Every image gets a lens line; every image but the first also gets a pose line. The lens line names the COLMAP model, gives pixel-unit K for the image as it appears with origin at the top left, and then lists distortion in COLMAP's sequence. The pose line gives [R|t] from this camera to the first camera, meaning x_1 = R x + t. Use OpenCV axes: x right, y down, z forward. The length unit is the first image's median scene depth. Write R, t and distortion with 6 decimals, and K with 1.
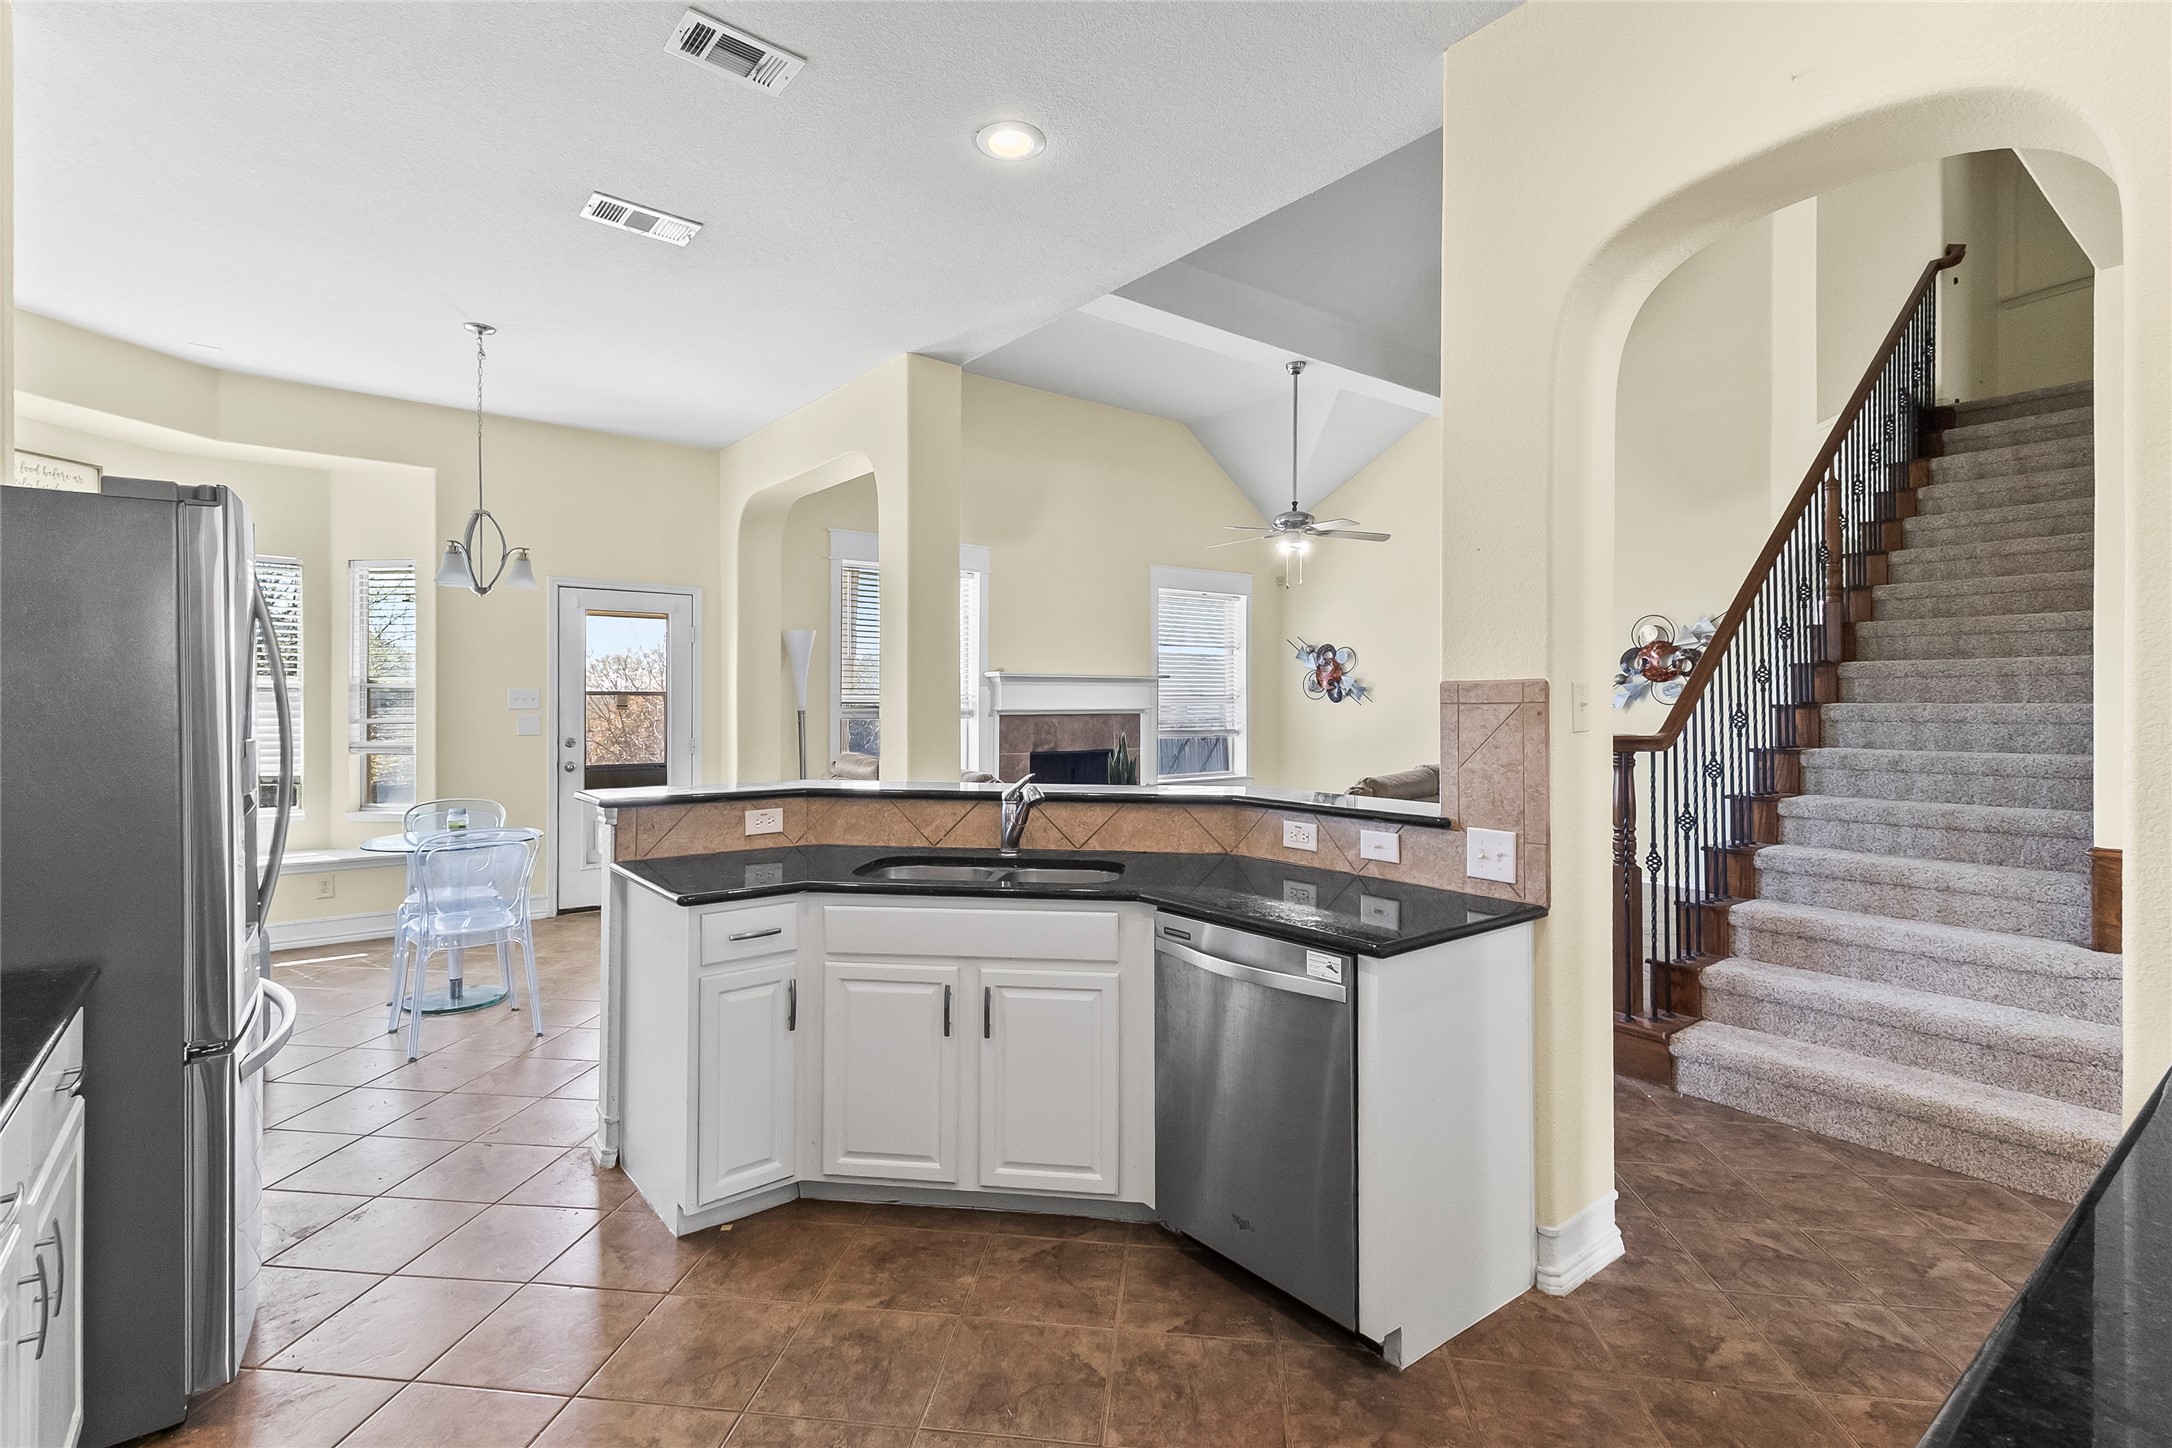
lens RADIAL K [[992.7, 0, 1069.8], [0, 992.7, 704.5], [0, 0, 1]] dist [0.027303, -0.005996]
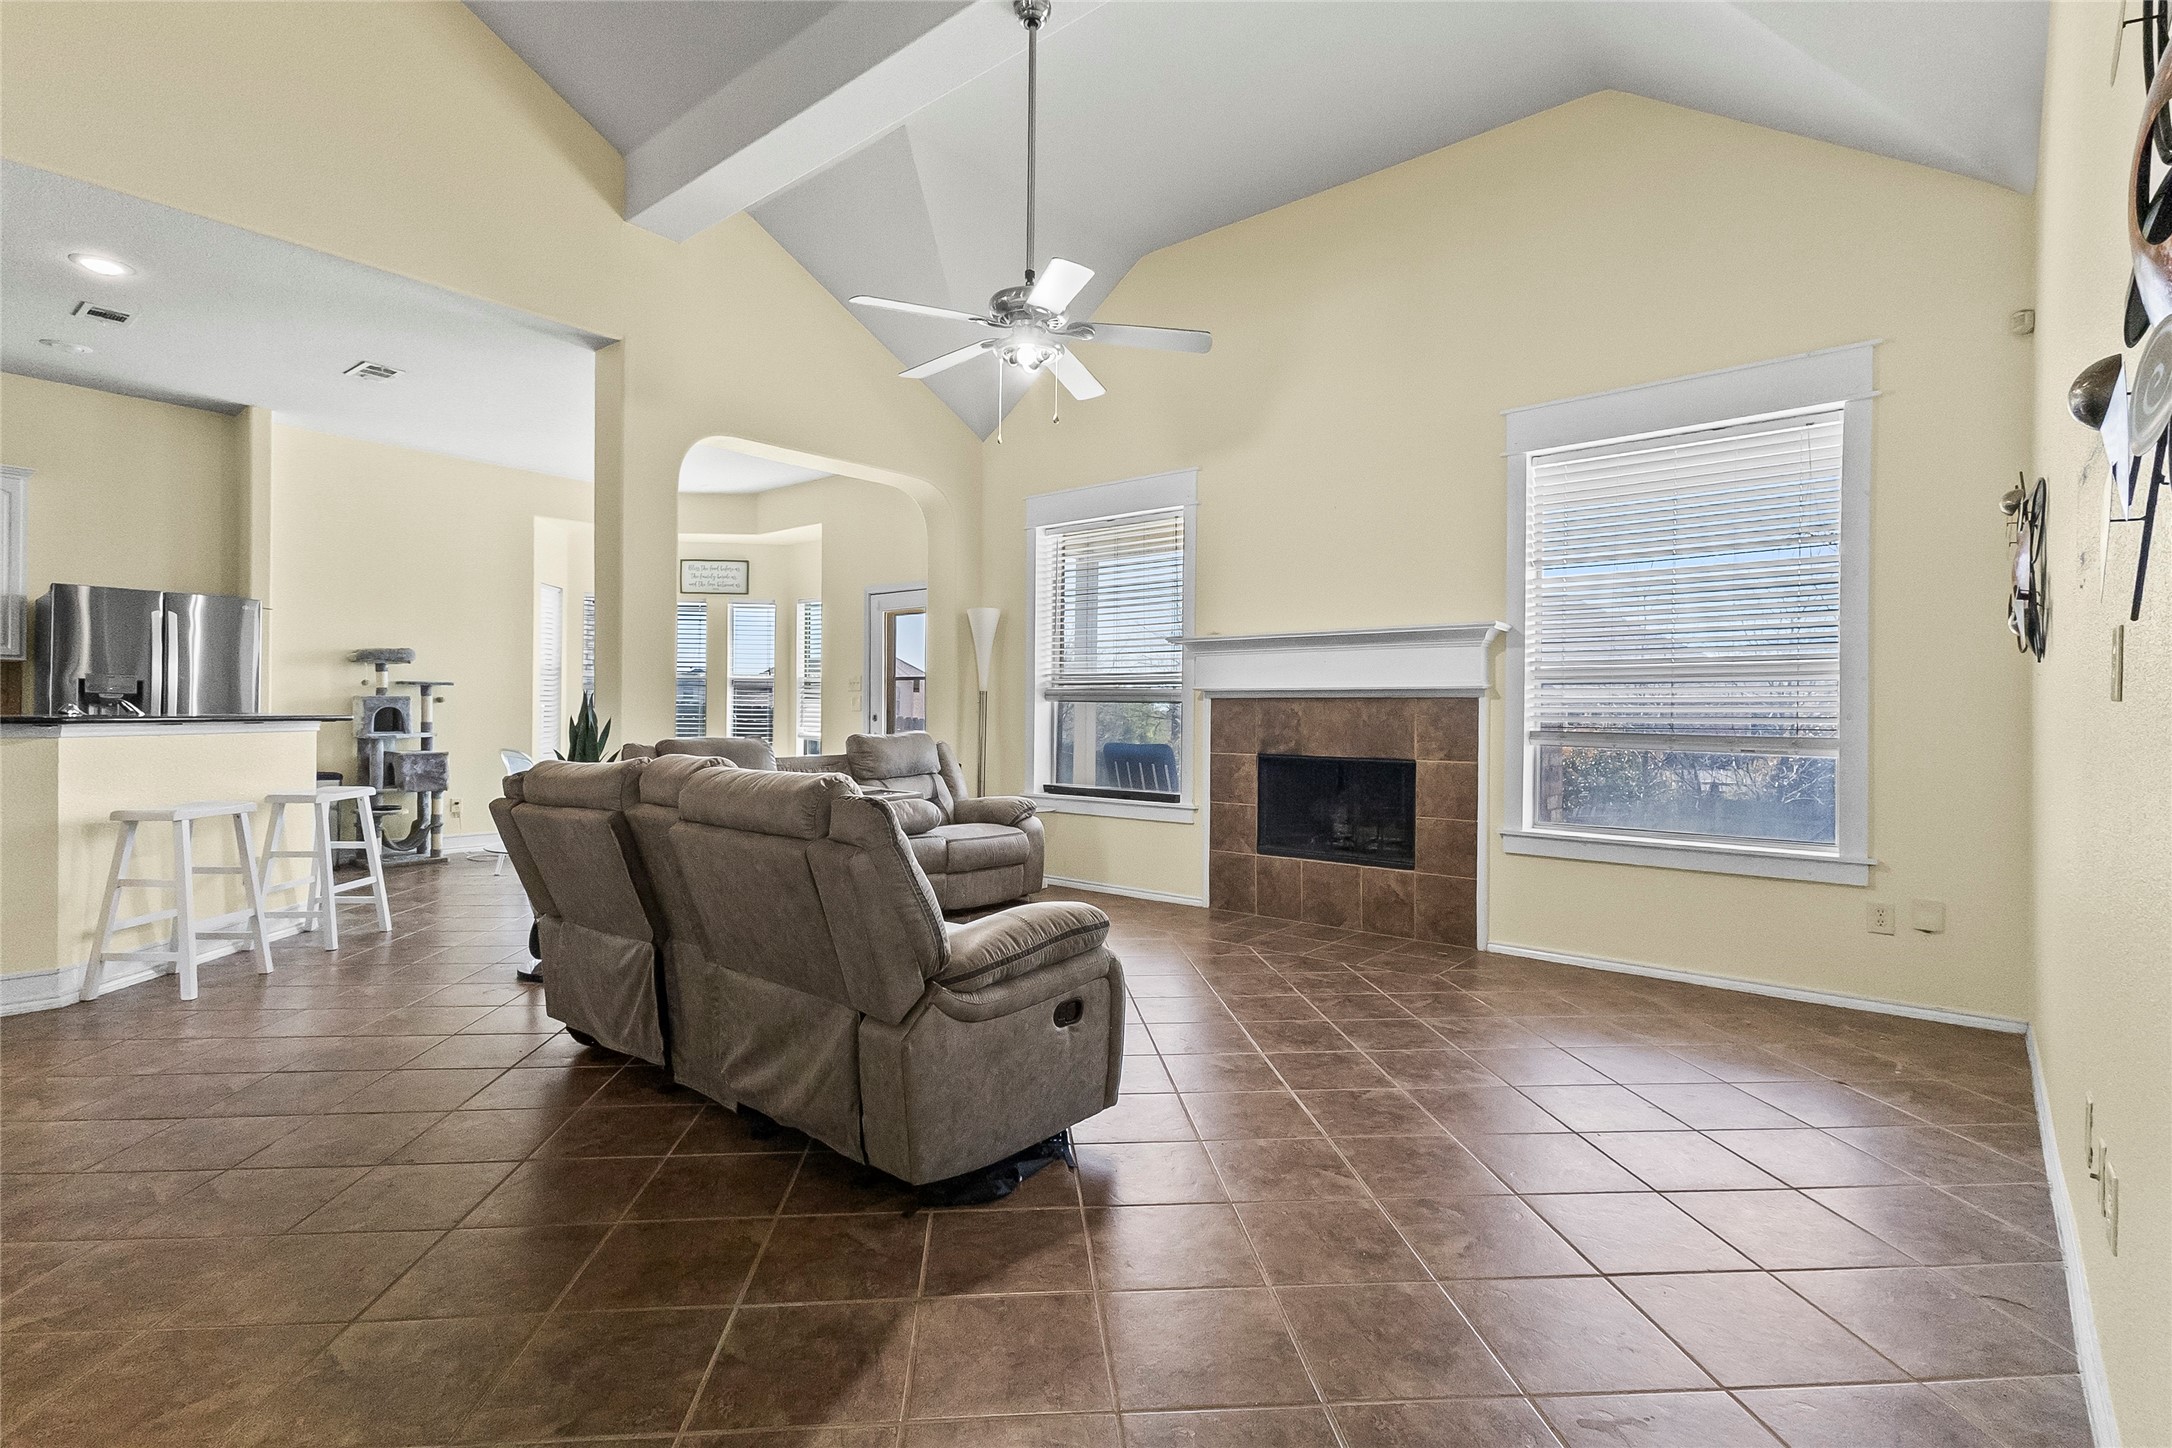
lens RADIAL K [[1038.7, 0, 1087.7], [0, 1038.7, 716.5], [0, 0, 1]] dist [0.030137, 0.000046]
pose [[0.212376, 0.004314, -0.977178, 1.284851], [-0.014235, 0.999898, 0.001320, 0.048261], [0.977084, 0.013630, 0.212416, 1.512196]]
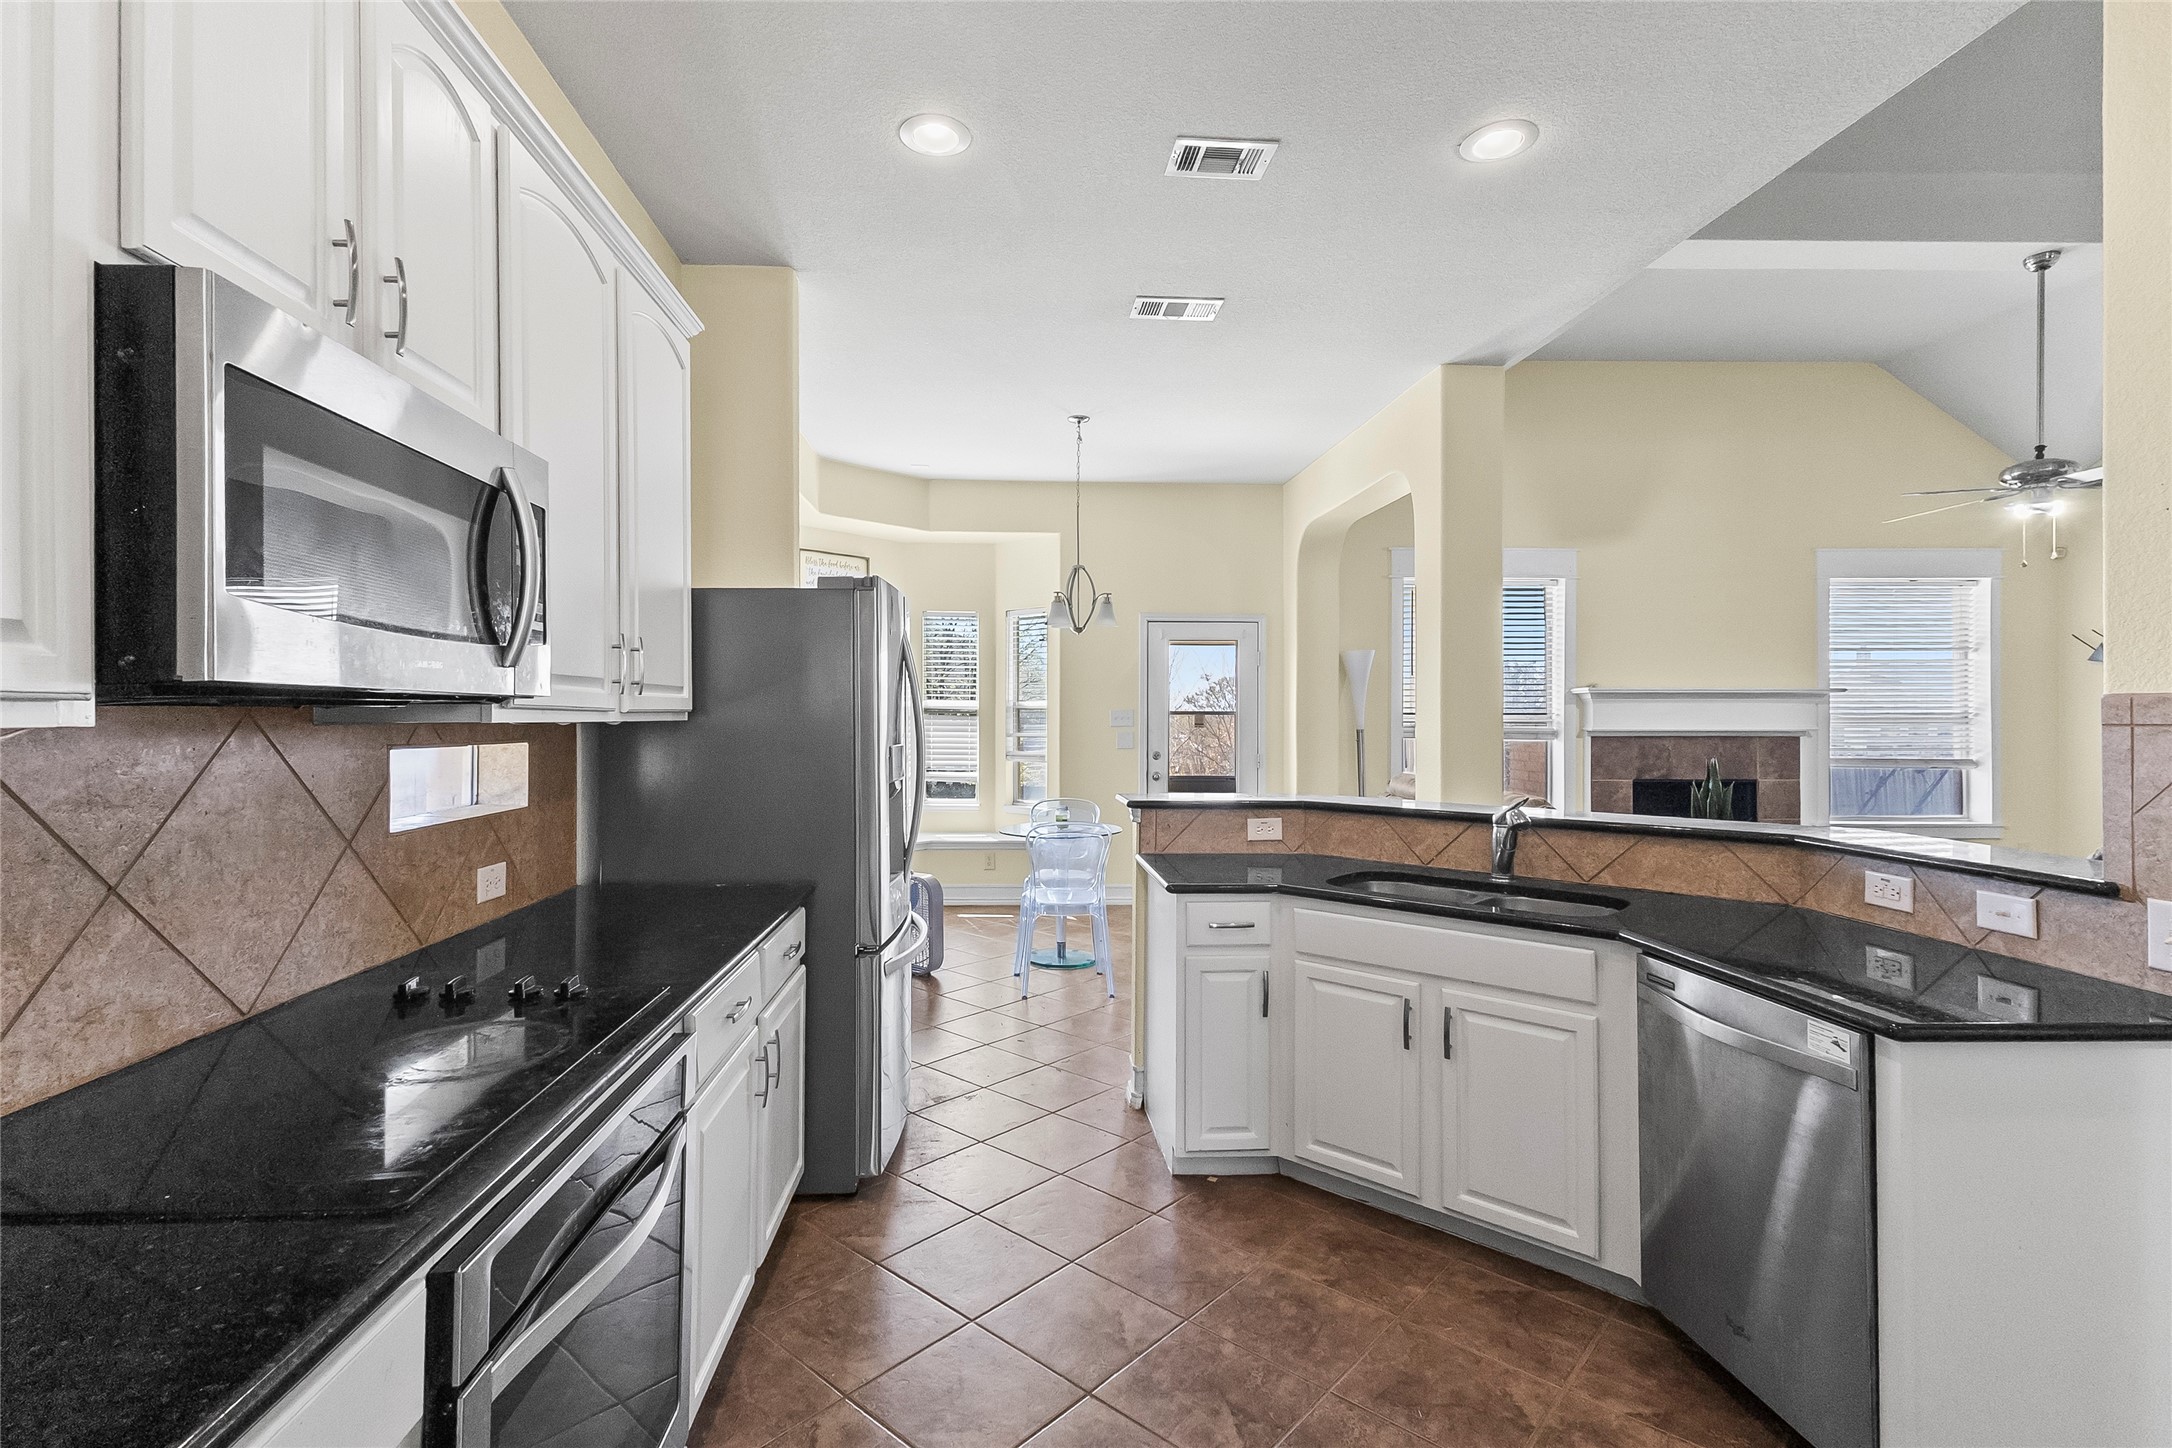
lens RADIAL K [[1038.7, 0, 1087.7], [0, 1038.7, 716.5], [0, 0, 1]] dist [0.030137, 0.000046]
pose [[0.821290, -0.000128, -0.570510, 0.187212], [-0.003994, 0.999974, -0.005974, 0.000512], [0.570496, 0.007185, 0.821269, -0.056200]]
